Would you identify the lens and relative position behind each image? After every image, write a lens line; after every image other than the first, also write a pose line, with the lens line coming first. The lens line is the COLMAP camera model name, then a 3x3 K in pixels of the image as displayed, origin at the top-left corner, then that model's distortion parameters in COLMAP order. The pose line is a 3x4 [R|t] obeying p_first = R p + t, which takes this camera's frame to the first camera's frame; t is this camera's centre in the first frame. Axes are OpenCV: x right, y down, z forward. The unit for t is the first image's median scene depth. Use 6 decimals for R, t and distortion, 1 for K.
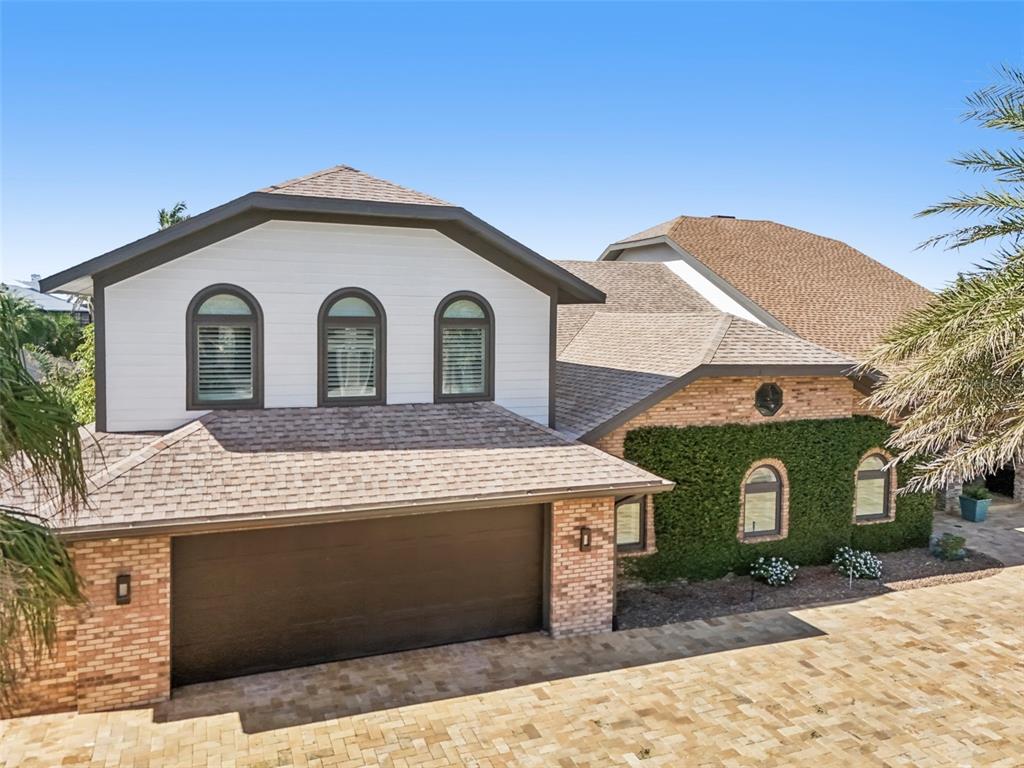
lens RADIAL K [[773.3, 0, 512.0], [0, 773.3, 384.0], [0, 0, 1]] dist [0.062226, -0.048716]
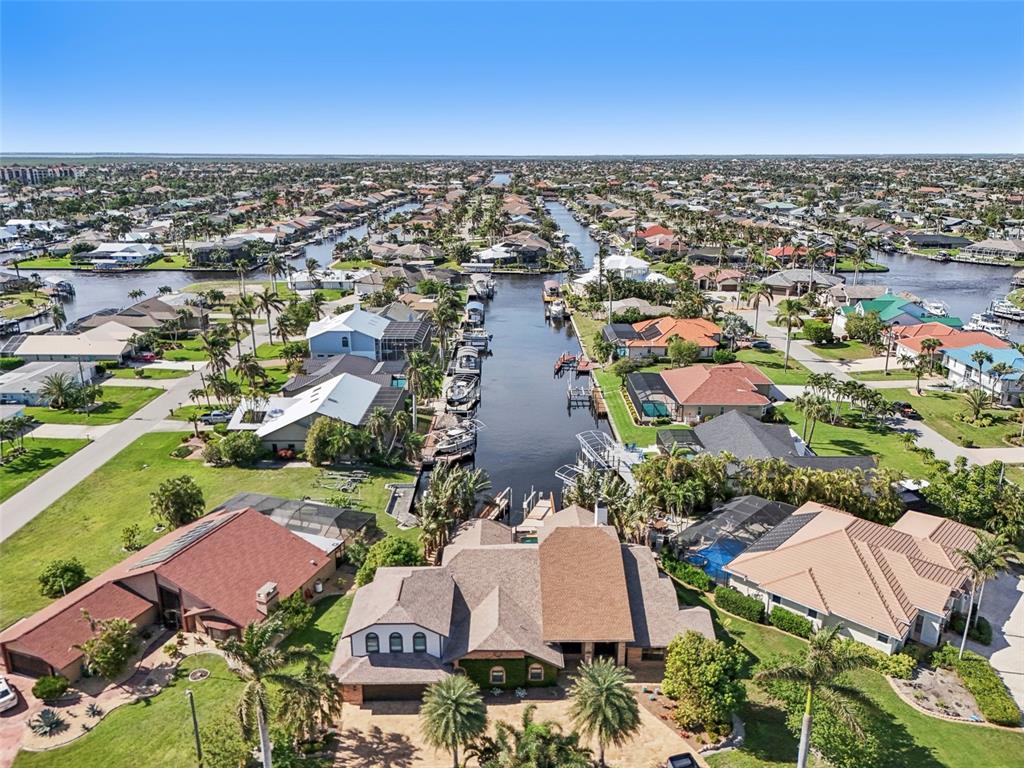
lens RADIAL K [[773.3, 0, 512.0], [0, 773.3, 384.0], [0, 0, 1]] dist [0.062226, -0.048716]
pose [[0.933132, 0.089579, -0.348195, 2.090473], [-0.018448, 0.979118, 0.202456, -2.703427], [0.359060, -0.182494, 0.915299, -3.026059]]
